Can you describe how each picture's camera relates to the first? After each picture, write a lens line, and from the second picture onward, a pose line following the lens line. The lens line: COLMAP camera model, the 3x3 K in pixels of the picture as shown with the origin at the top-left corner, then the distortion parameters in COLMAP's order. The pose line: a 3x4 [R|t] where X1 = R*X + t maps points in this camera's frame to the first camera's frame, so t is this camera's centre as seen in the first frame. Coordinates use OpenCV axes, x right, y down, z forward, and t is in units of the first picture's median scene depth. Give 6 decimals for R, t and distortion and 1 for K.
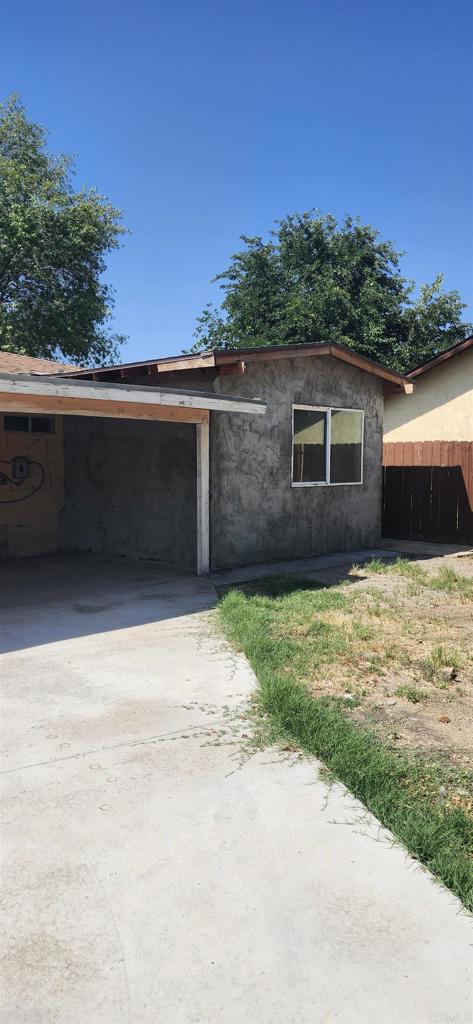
lens RADIAL K [[705.7, 0, 224.5], [0, 705.7, 528.9], [0, 0, 1]] dist [0.078957, -0.101200]
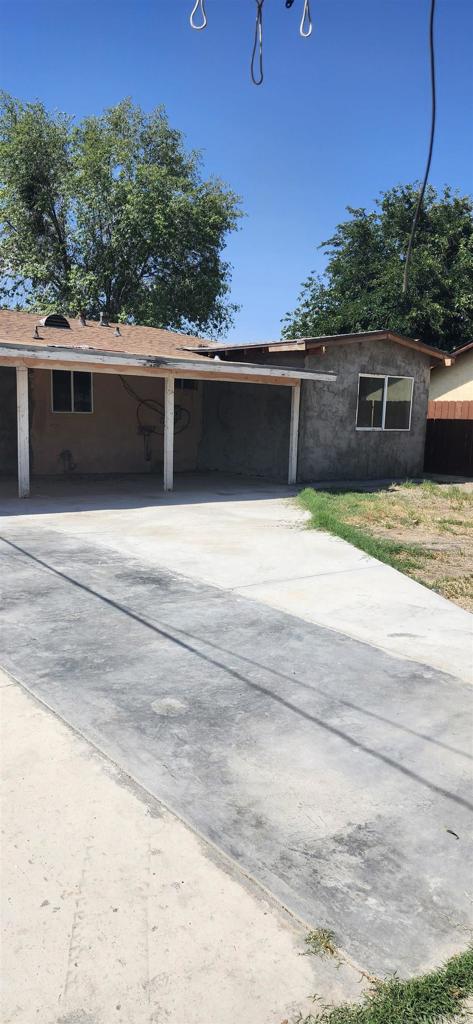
lens RADIAL K [[705.7, 0, 224.5], [0, 705.7, 528.9], [0, 0, 1]] dist [0.078957, -0.101200]
pose [[0.989902, 0.050334, -0.132514, 0.026399], [-0.041698, 0.996870, 0.067161, 0.048899], [0.135480, -0.060957, 0.988903, -0.431190]]
